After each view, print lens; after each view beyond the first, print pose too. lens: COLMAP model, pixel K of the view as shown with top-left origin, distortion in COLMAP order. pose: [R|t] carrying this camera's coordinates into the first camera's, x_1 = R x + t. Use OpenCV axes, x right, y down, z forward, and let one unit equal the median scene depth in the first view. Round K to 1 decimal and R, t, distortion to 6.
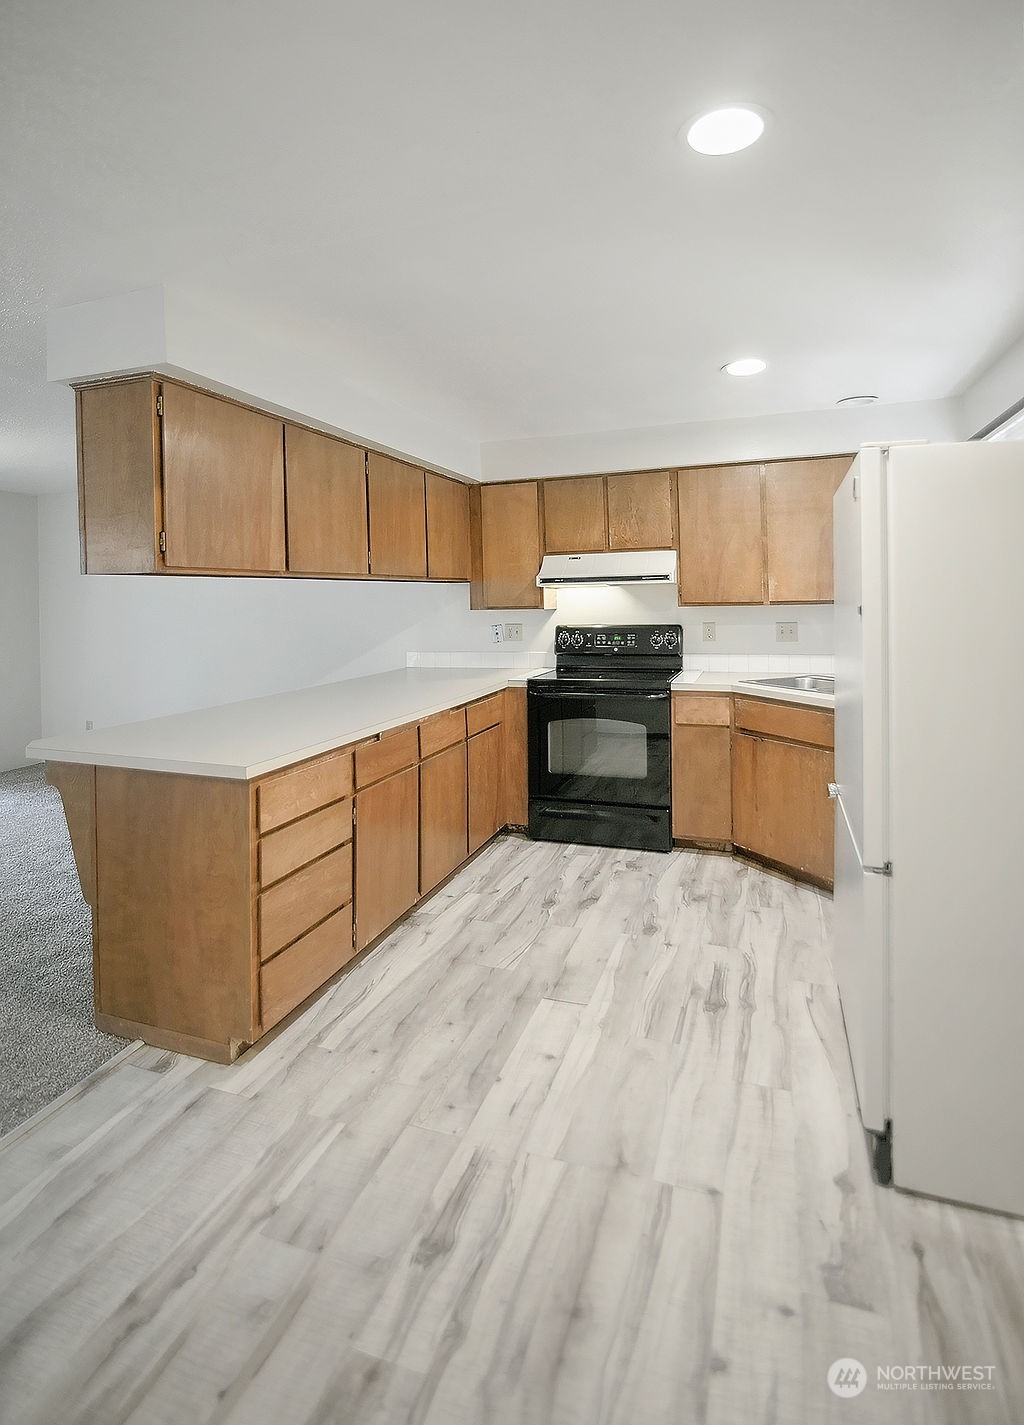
lens RADIAL K [[724.3, 0, 512.1], [0, 724.3, 598.6], [0, 0, 1]] dist [-0.000514, 0.000390]
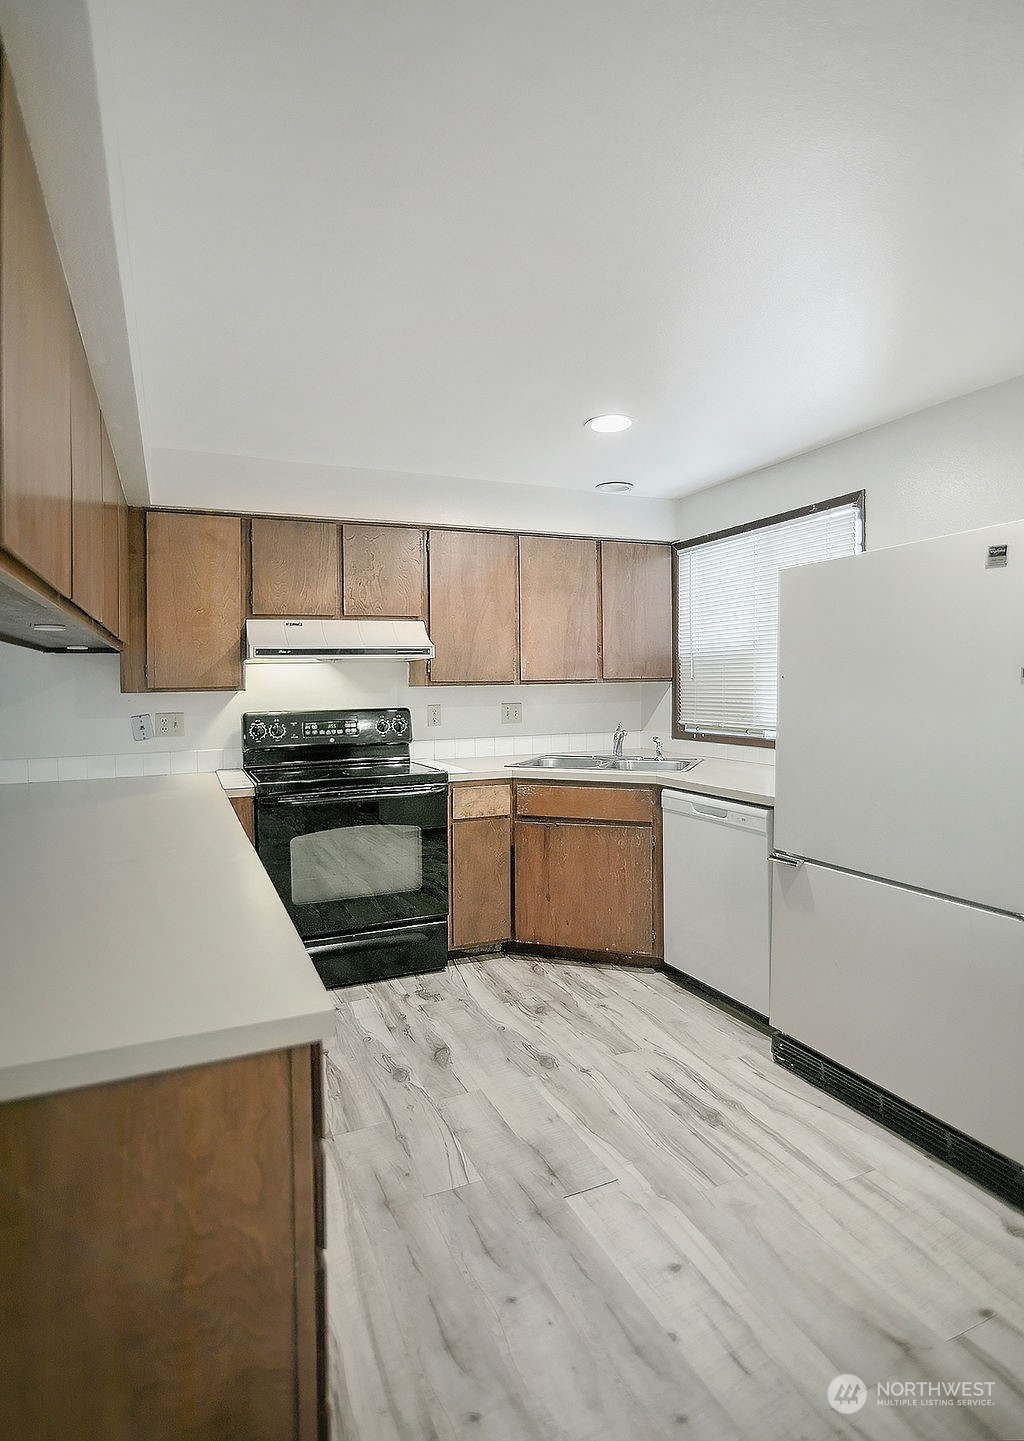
lens RADIAL K [[735.0, 0, 510.1], [0, 735.0, 702.3], [0, 0, 1]] dist [-0.002333, -0.001548]
pose [[0.736850, -0.010595, 0.675973, -0.327806], [-0.000538, 0.999868, 0.016257, 0.017610], [-0.676056, -0.012343, 0.736747, 0.314114]]
